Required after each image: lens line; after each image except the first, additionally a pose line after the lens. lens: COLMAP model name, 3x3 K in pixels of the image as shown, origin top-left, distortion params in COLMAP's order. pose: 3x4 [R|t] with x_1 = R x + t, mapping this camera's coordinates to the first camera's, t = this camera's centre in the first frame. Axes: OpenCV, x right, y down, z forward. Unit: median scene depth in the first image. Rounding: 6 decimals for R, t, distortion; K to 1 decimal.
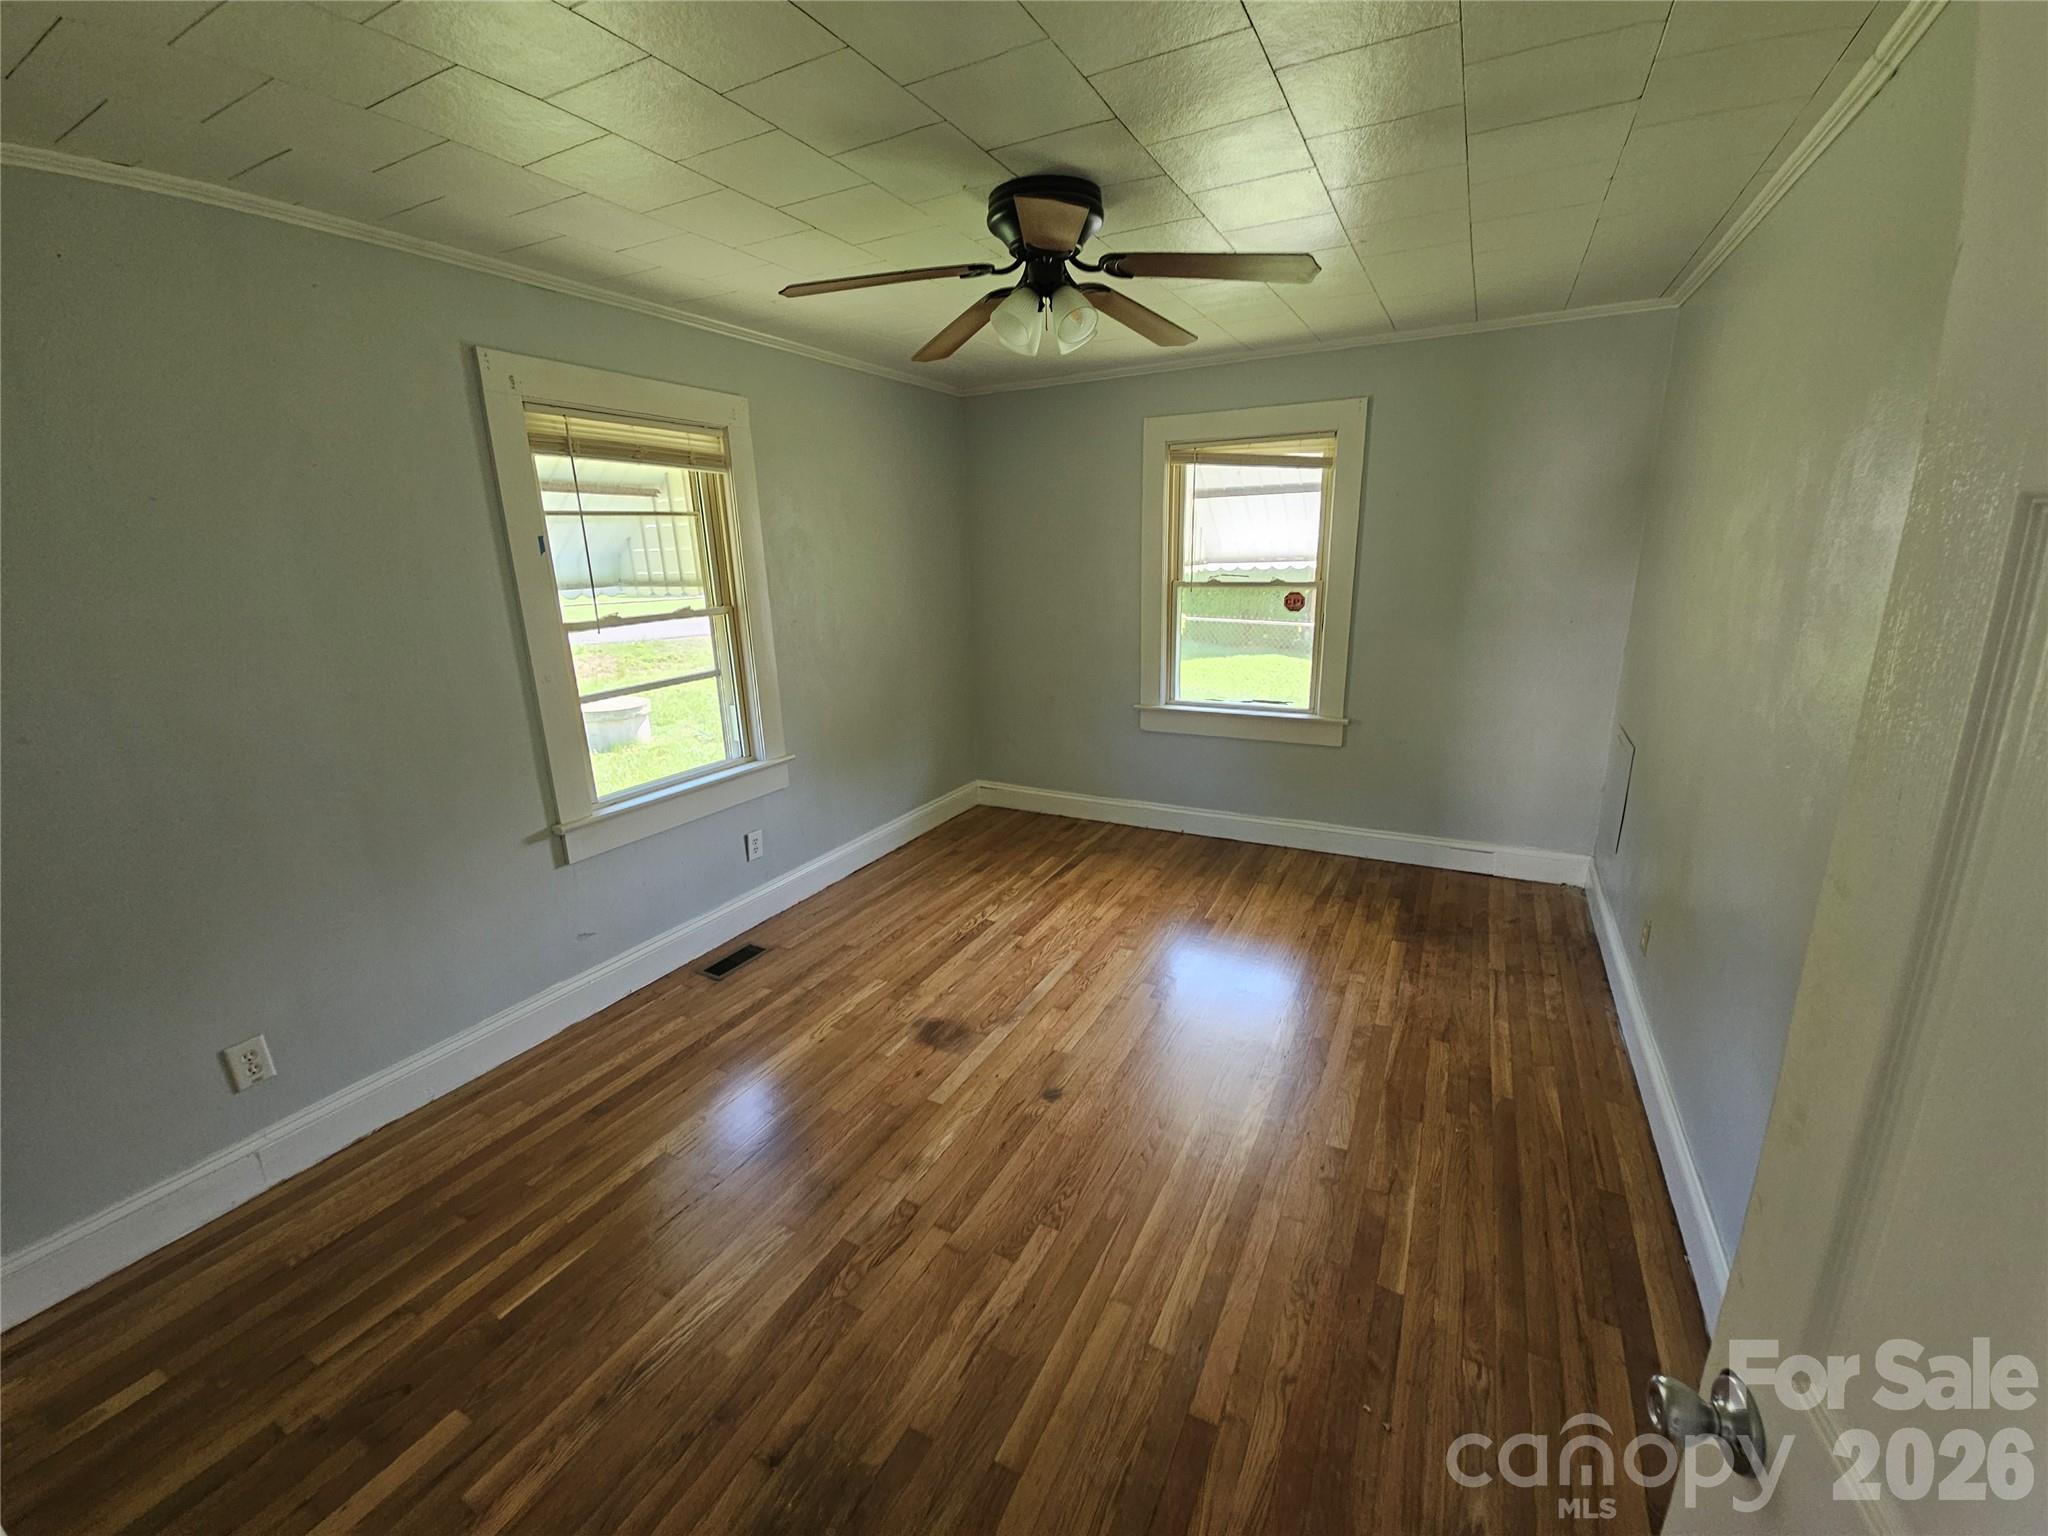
lens RADIAL K [[831.2, 0, 1027.9], [0, 831.2, 753.9], [0, 0, 1]] dist [0.003351, -0.002487]
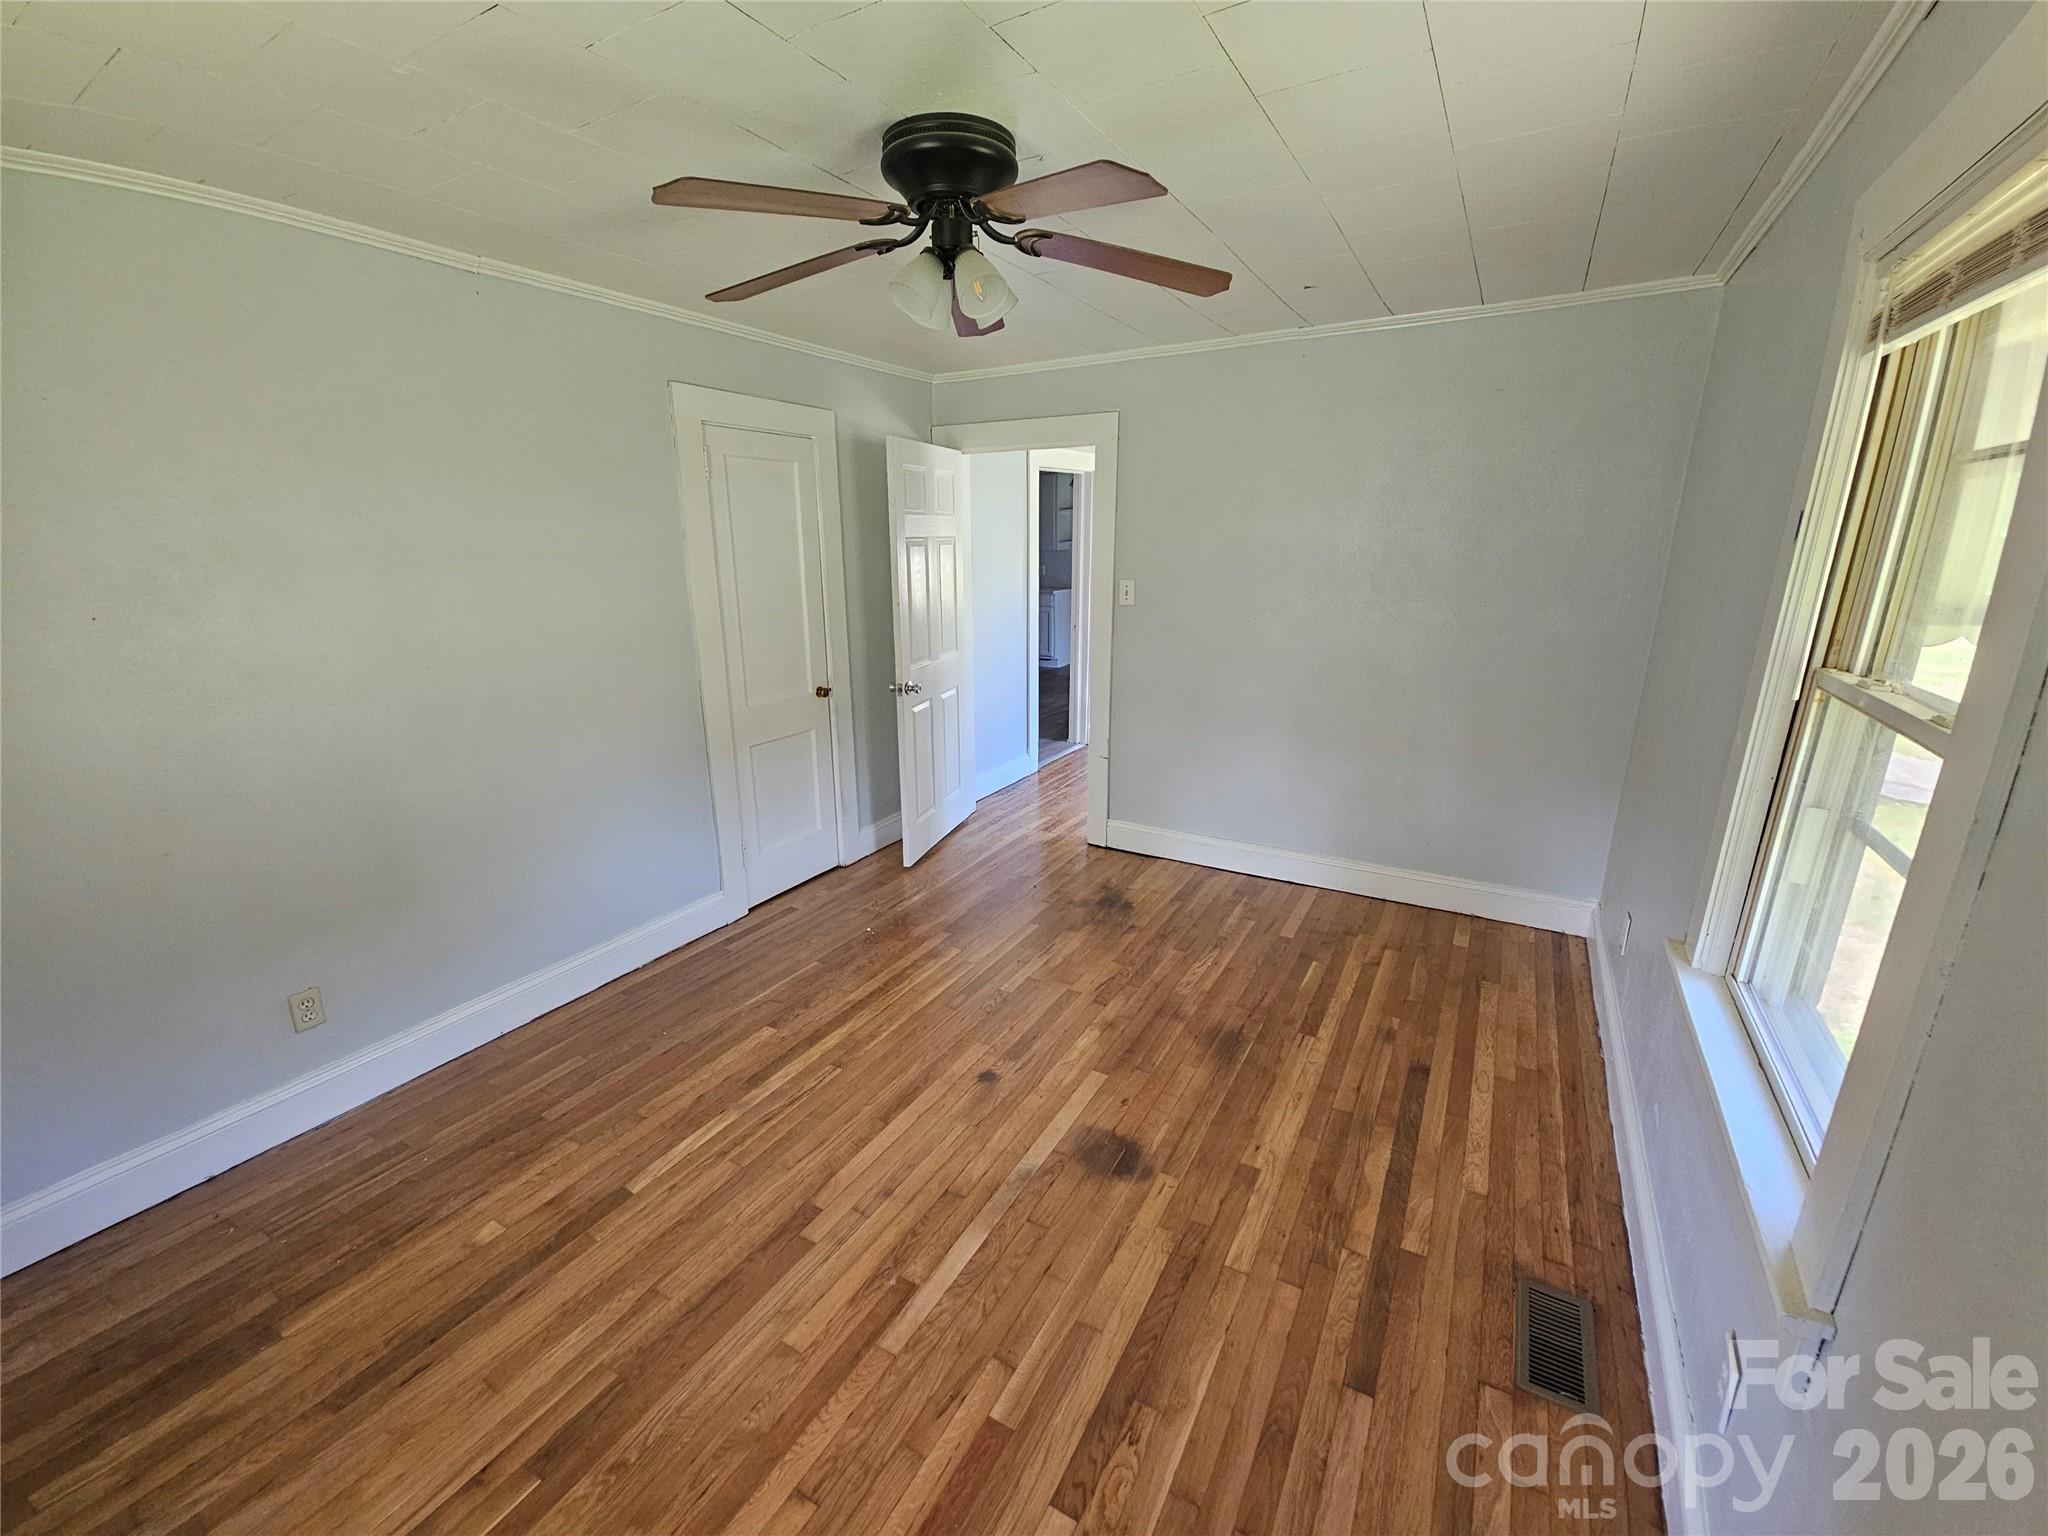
lens RADIAL K [[831.2, 0, 1022.2], [0, 831.2, 764.0], [0, 0, 1]] dist [0.003351, -0.002487]
pose [[-0.998420, 0.017933, 0.053254, -0.059913], [0.042121, 0.866140, 0.498023, -0.346889], [-0.037195, 0.499479, -0.865527, 1.337332]]
